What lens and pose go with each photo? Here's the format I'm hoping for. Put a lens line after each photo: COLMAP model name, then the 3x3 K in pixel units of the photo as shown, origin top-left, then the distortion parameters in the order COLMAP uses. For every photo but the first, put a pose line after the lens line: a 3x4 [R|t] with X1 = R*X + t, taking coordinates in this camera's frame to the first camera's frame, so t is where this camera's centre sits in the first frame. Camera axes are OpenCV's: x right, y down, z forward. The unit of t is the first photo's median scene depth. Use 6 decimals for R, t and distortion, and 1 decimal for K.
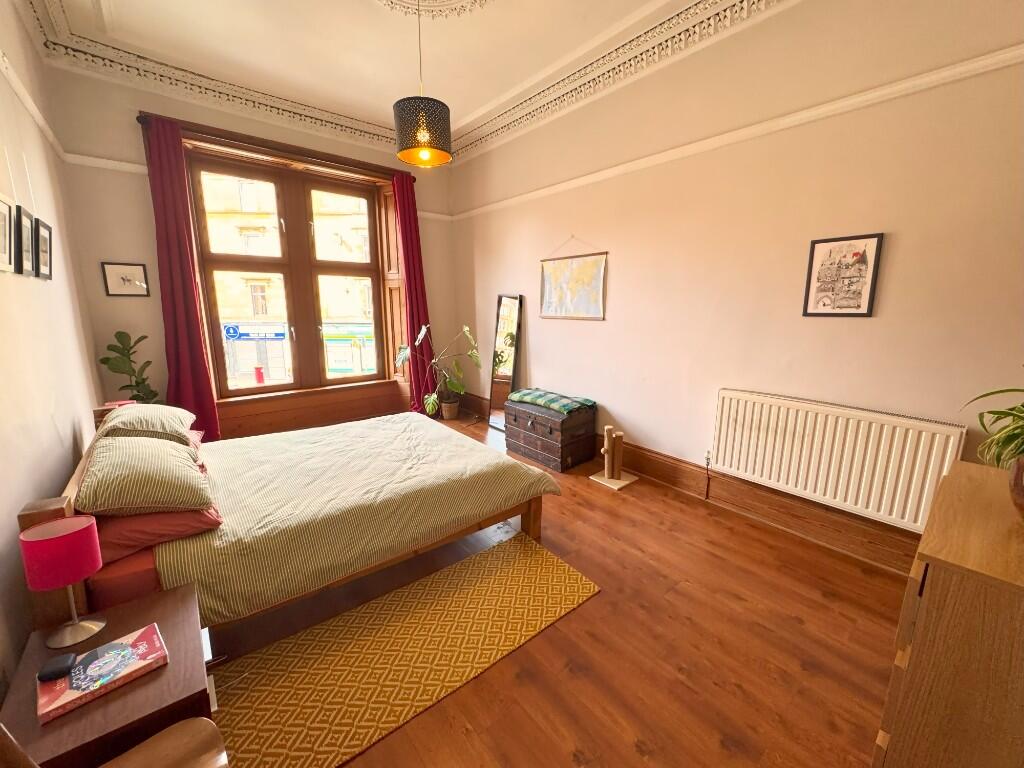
lens RADIAL K [[405.5, 0, 512.0], [0, 405.5, 384.0], [0, 0, 1]] dist [-0.007405, 0.000303]
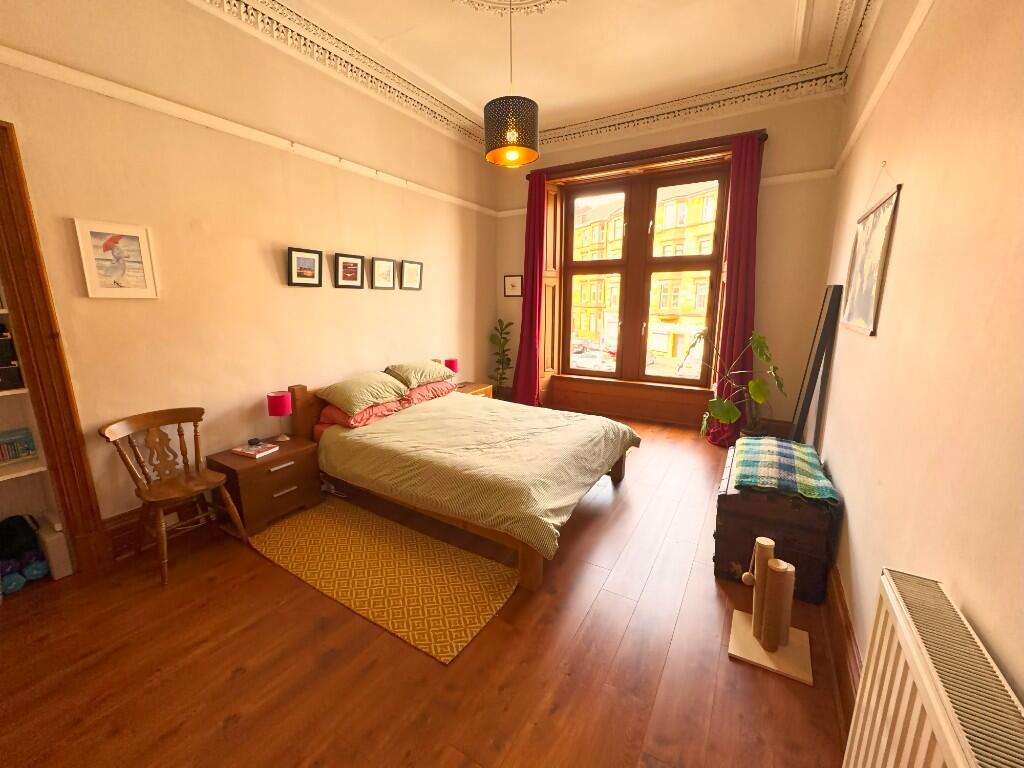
lens RADIAL K [[405.5, 0, 512.0], [0, 405.5, 384.0], [0, 0, 1]] dist [-0.007405, 0.000303]
pose [[0.326170, 0.186415, -0.926748, 0.663931], [-0.173719, 0.975487, 0.135078, -0.118089], [0.929212, 0.116935, 0.350559, 0.577203]]
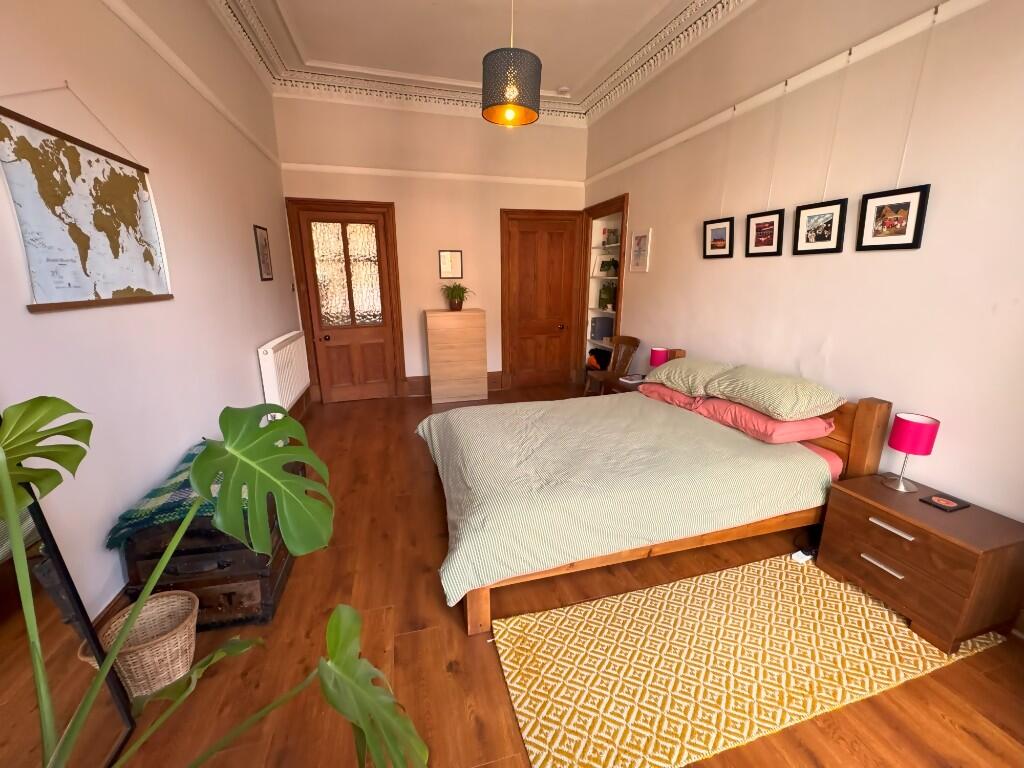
lens RADIAL K [[405.5, 0, 512.0], [0, 405.5, 384.0], [0, 0, 1]] dist [-0.007405, 0.000303]
pose [[-0.909379, -0.109400, 0.401324, -0.537340], [0.076970, 0.903879, 0.420807, -0.320657], [-0.408785, 0.413563, -0.813548, 1.639984]]
